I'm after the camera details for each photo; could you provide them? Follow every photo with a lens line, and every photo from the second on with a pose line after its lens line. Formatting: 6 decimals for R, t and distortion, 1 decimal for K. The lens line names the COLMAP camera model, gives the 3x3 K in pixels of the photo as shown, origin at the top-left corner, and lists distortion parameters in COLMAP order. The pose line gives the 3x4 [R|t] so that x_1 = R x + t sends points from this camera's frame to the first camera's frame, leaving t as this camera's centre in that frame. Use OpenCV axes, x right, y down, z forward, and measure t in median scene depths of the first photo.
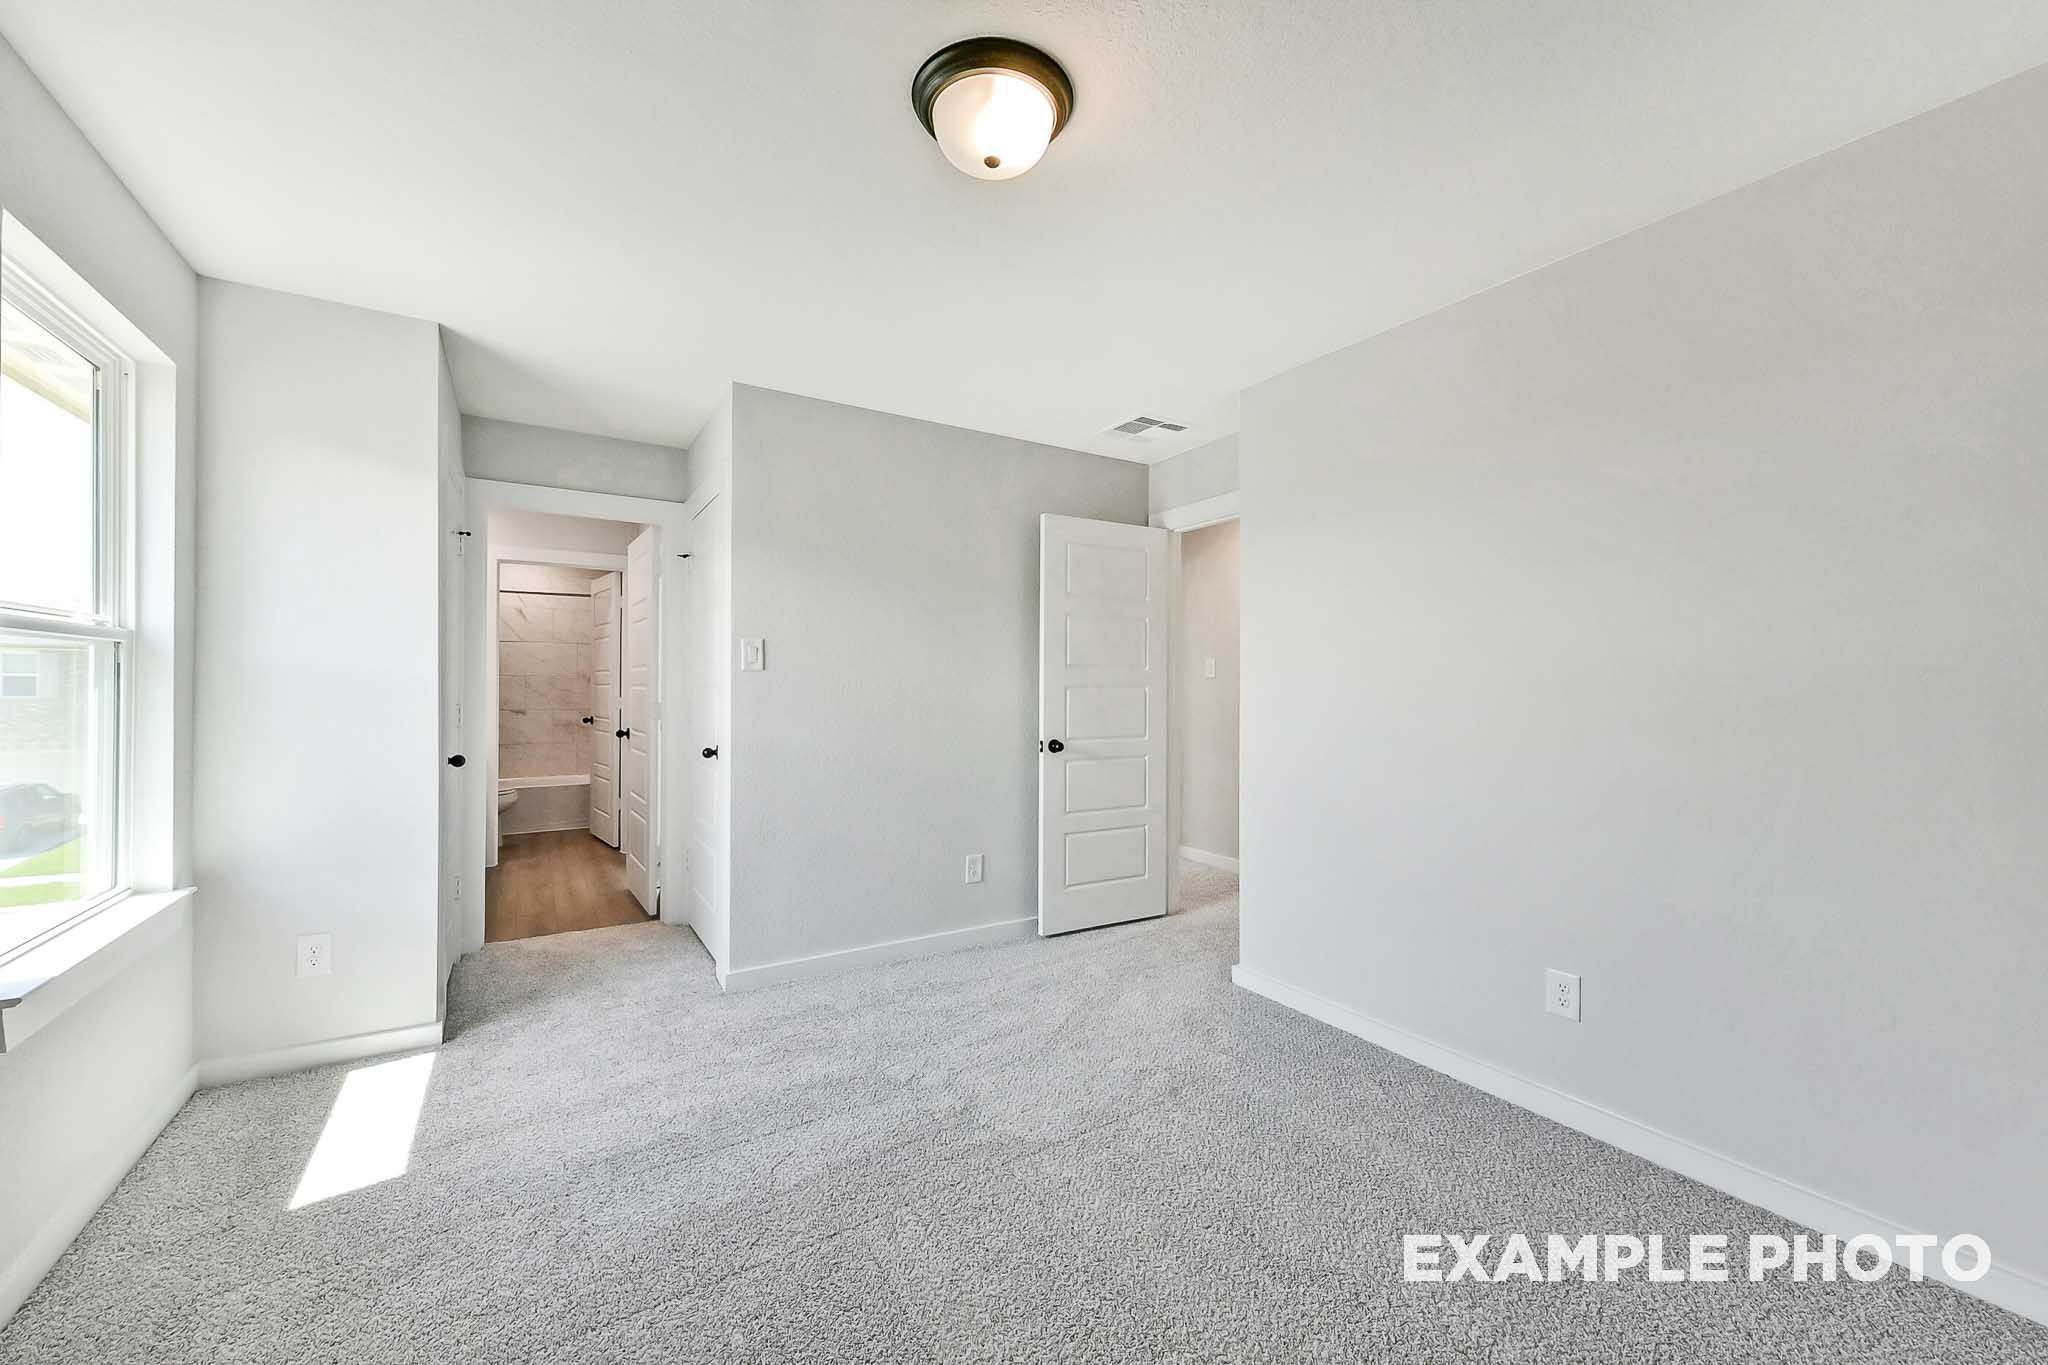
lens RADIAL K [[803.6, 0, 1024.0], [0, 803.6, 682.5], [0, 0, 1]] dist [-0.001071, -0.000023]
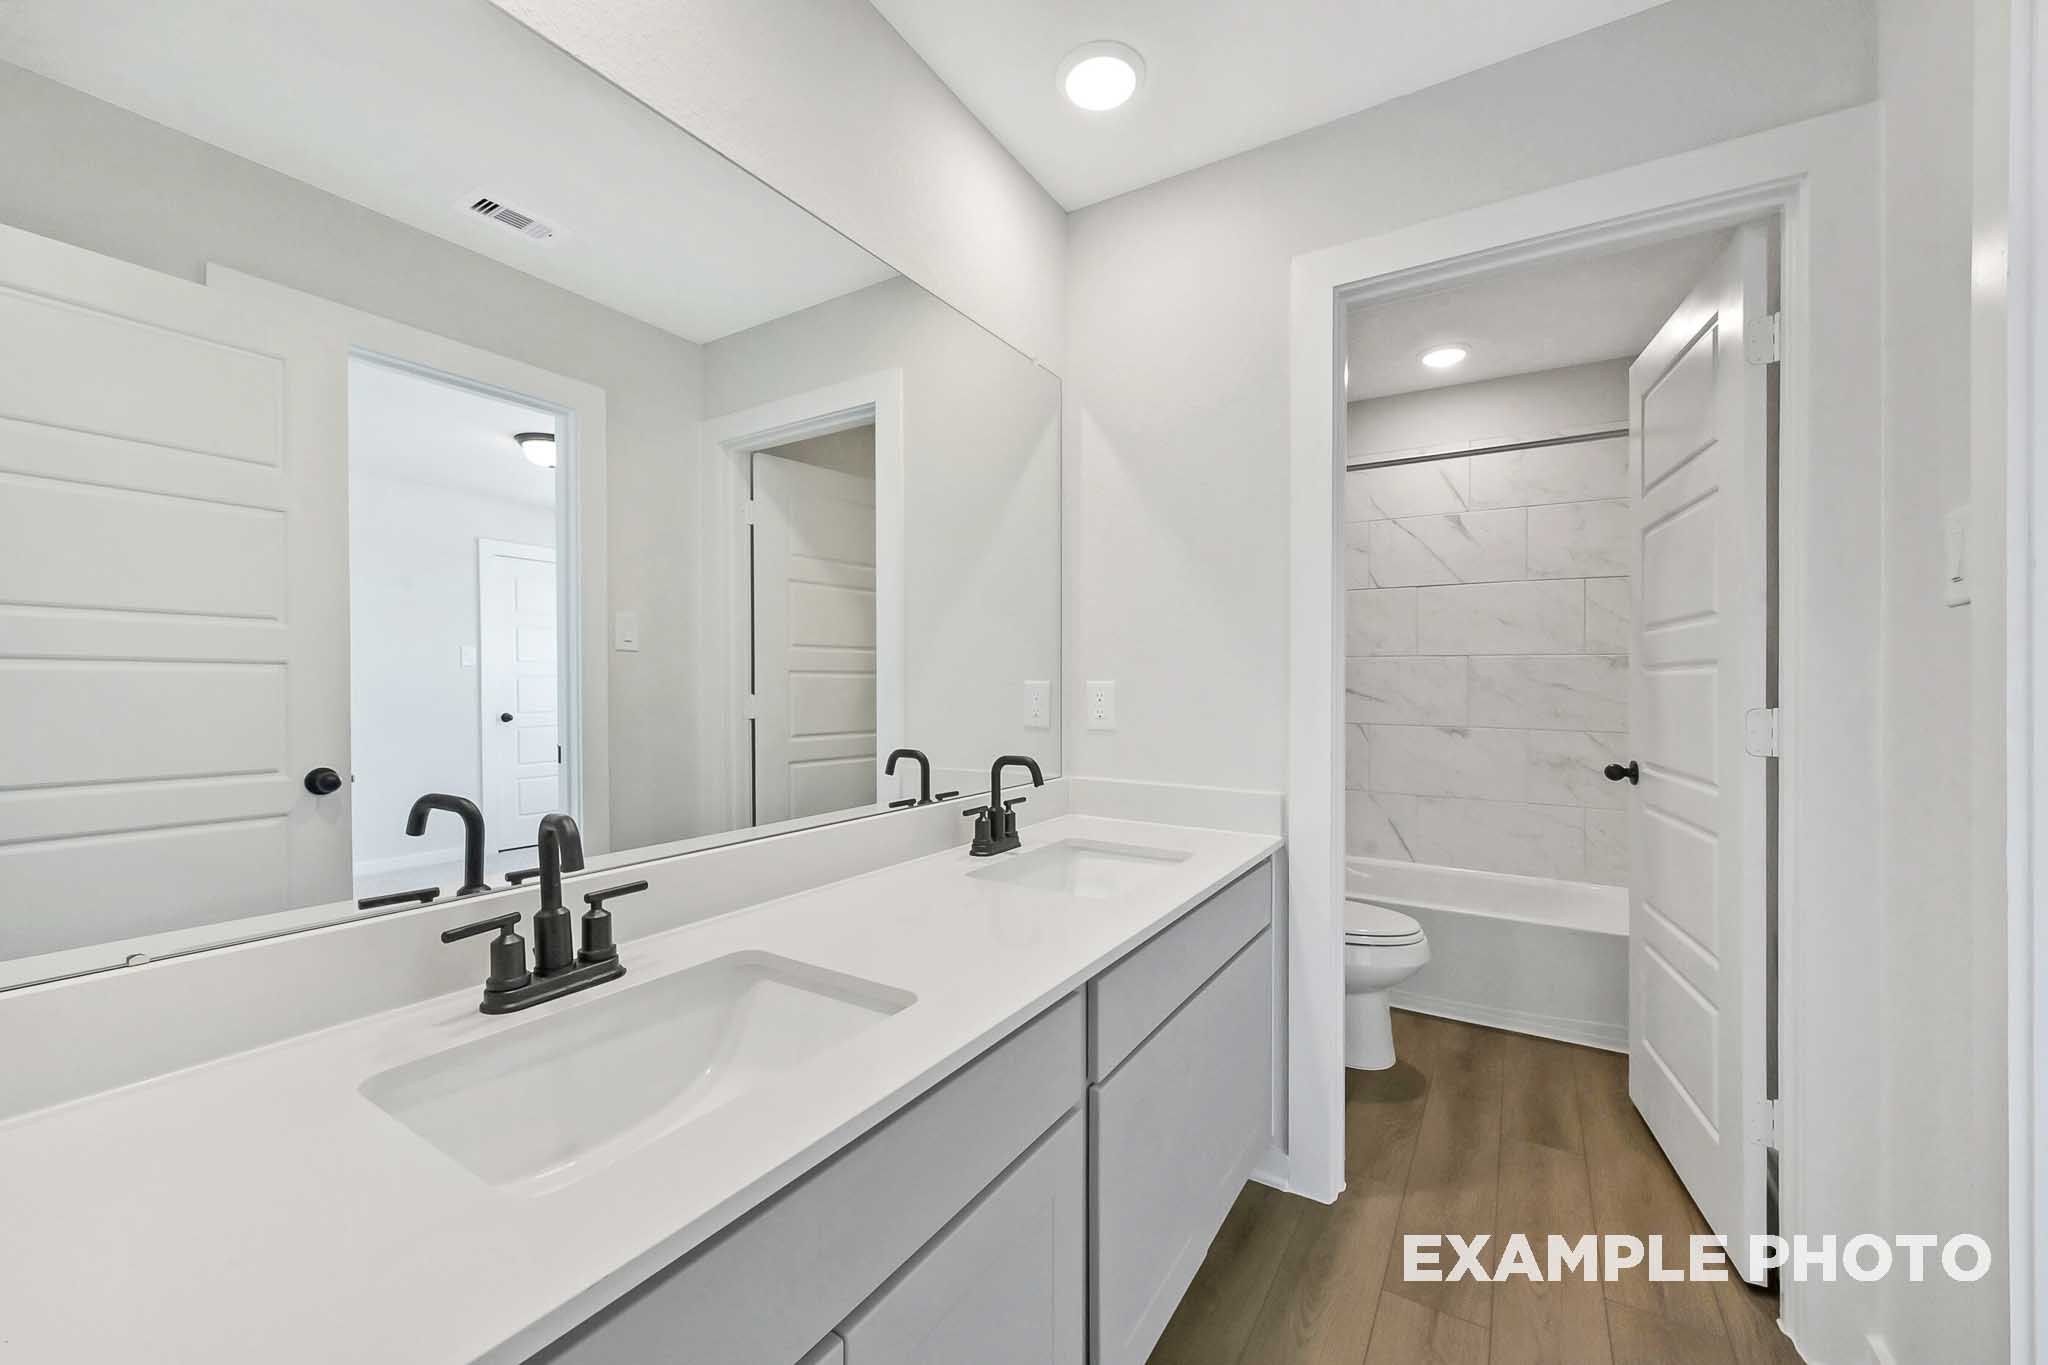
lens RADIAL K [[803.6, 0, 1024.0], [0, 803.6, 682.5], [0, 0, 1]] dist [-0.001071, -0.000023]
pose [[0.448418, 0.001446, -0.893823, -0.324960], [0.000325, 0.999998, 0.001781, 0.006637], [0.893824, -0.001089, 0.448417, 0.572185]]
